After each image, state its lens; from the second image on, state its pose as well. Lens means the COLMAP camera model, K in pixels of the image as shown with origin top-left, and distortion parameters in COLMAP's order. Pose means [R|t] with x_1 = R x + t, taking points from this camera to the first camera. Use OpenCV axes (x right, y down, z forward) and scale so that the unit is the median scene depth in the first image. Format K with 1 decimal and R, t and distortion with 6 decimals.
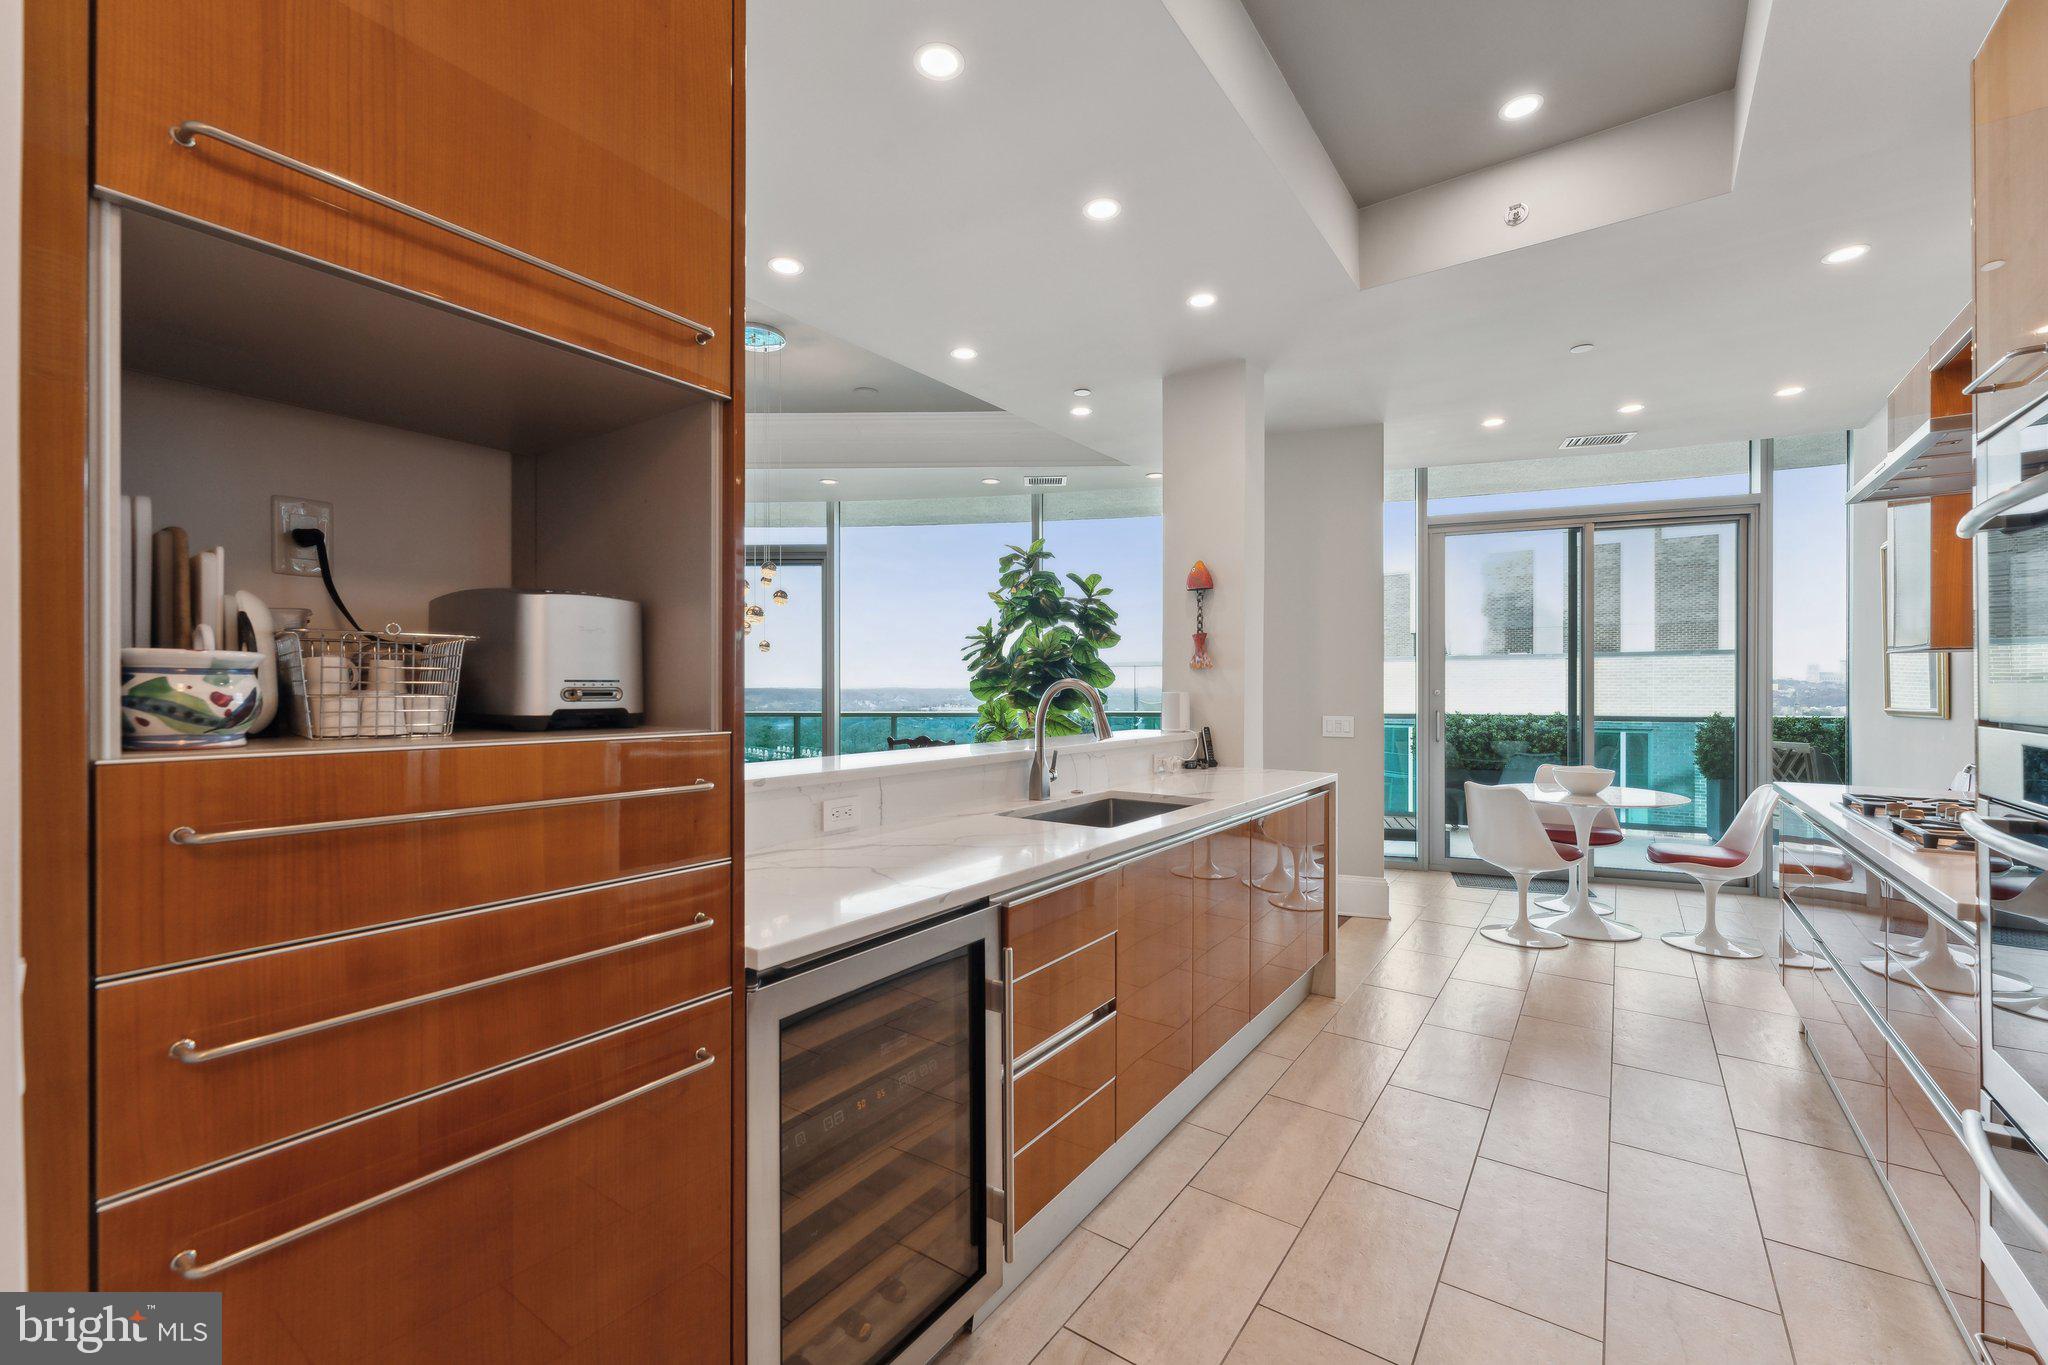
lens RADIAL K [[833.4, 0, 1021.1], [0, 833.4, 688.1], [0, 0, 1]] dist [0.000769, -0.000185]
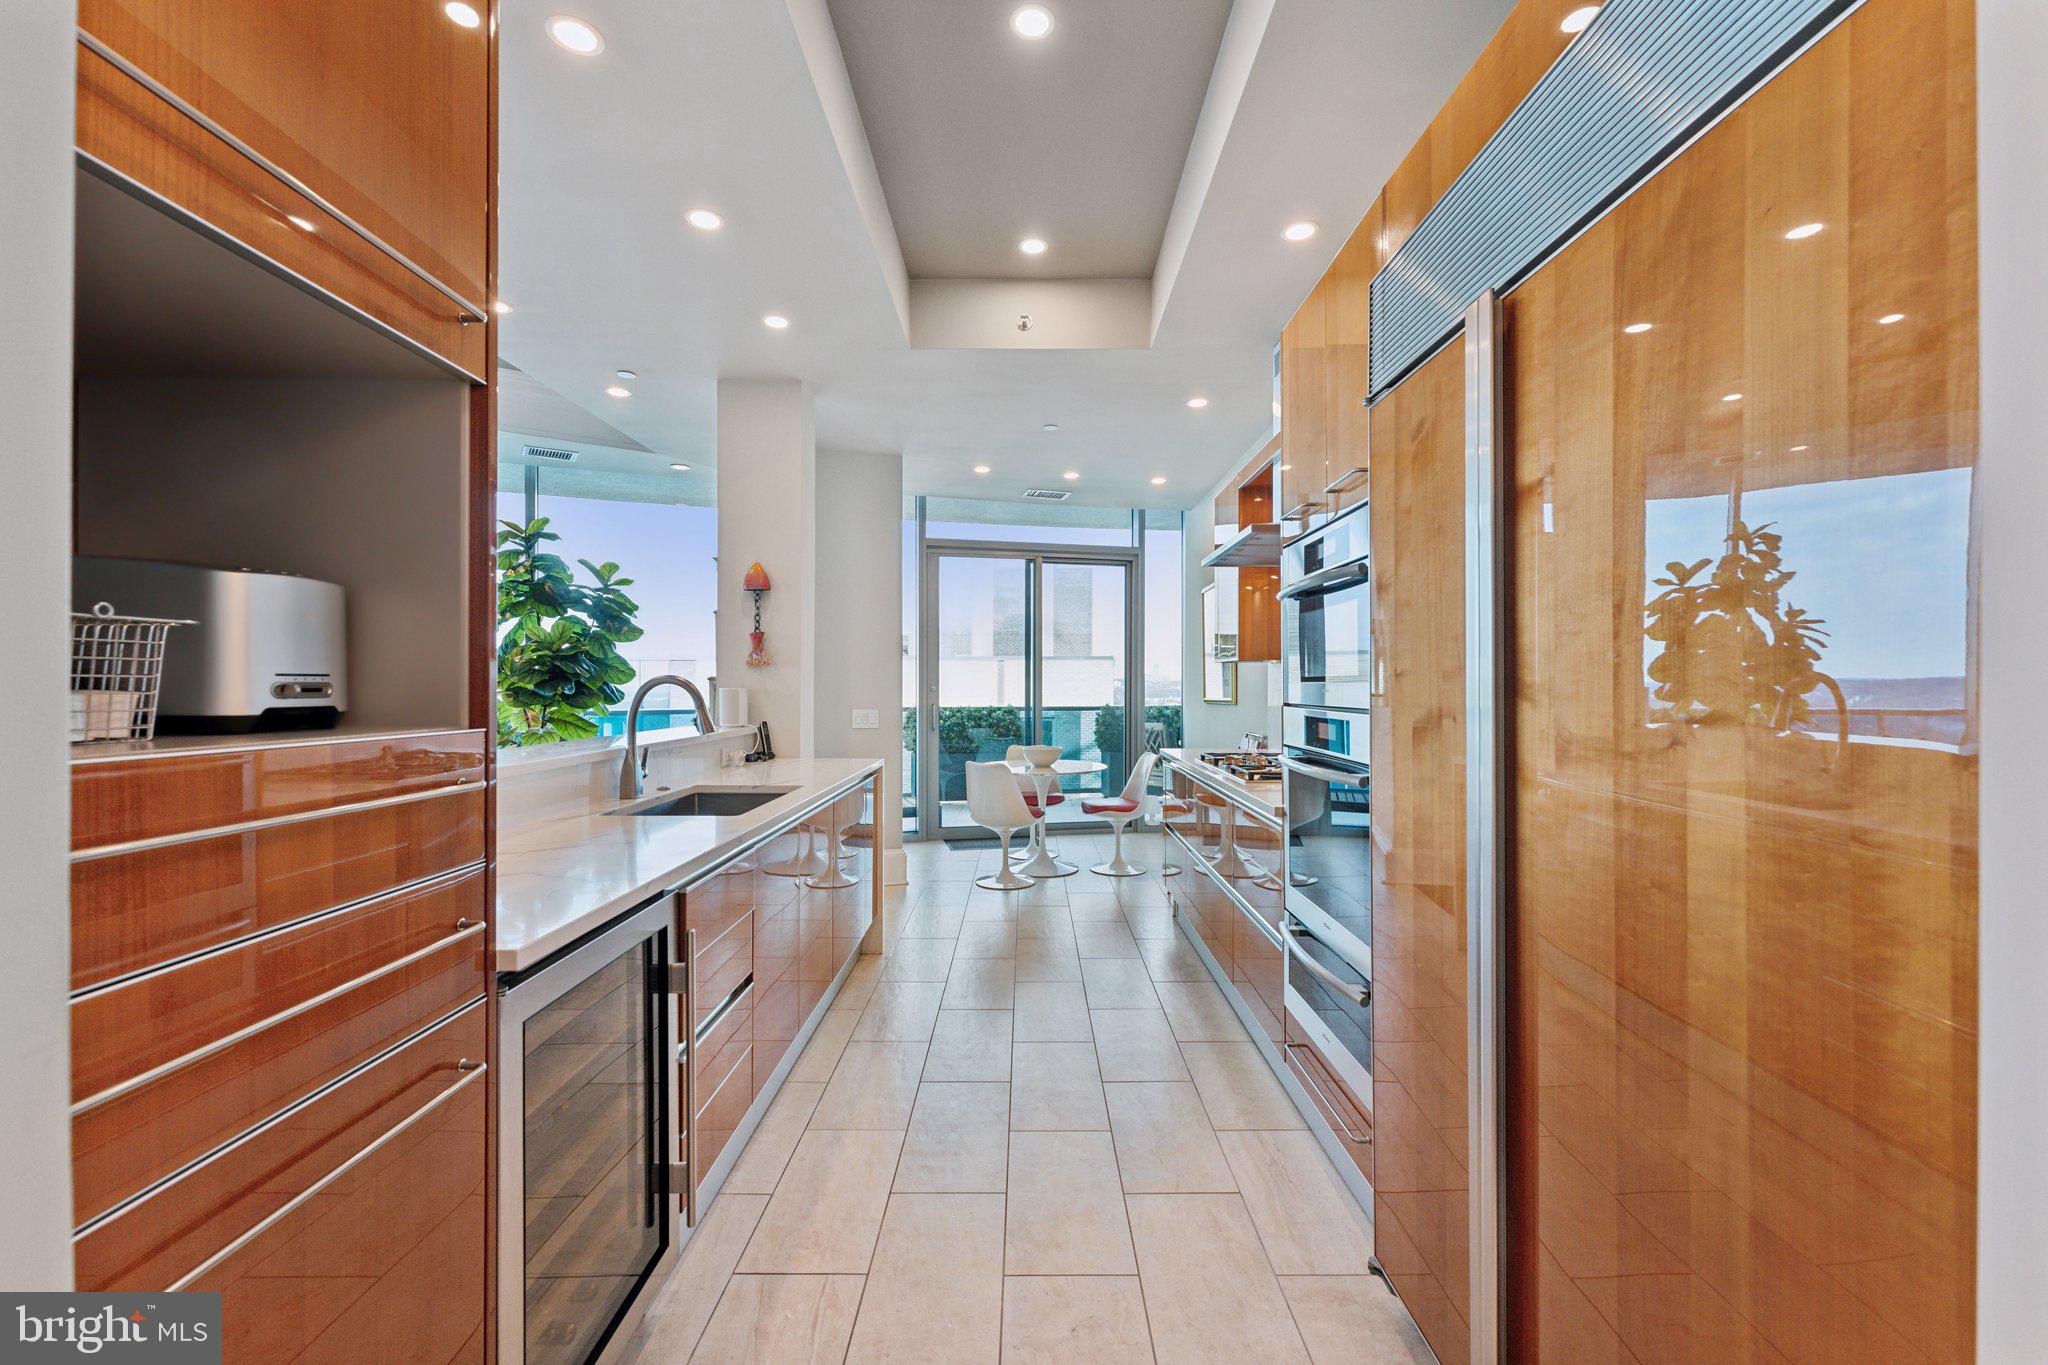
lens RADIAL K [[831.4, 0, 1024.0], [0, 831.4, 682.5], [0, 0, 1]] dist [-0.001523, -0.000181]
pose [[0.813272, 0.002737, 0.581878, -0.103546], [-0.001201, 0.999995, -0.003025, 0.000170], [-0.581883, 0.001761, 0.813271, -0.037989]]
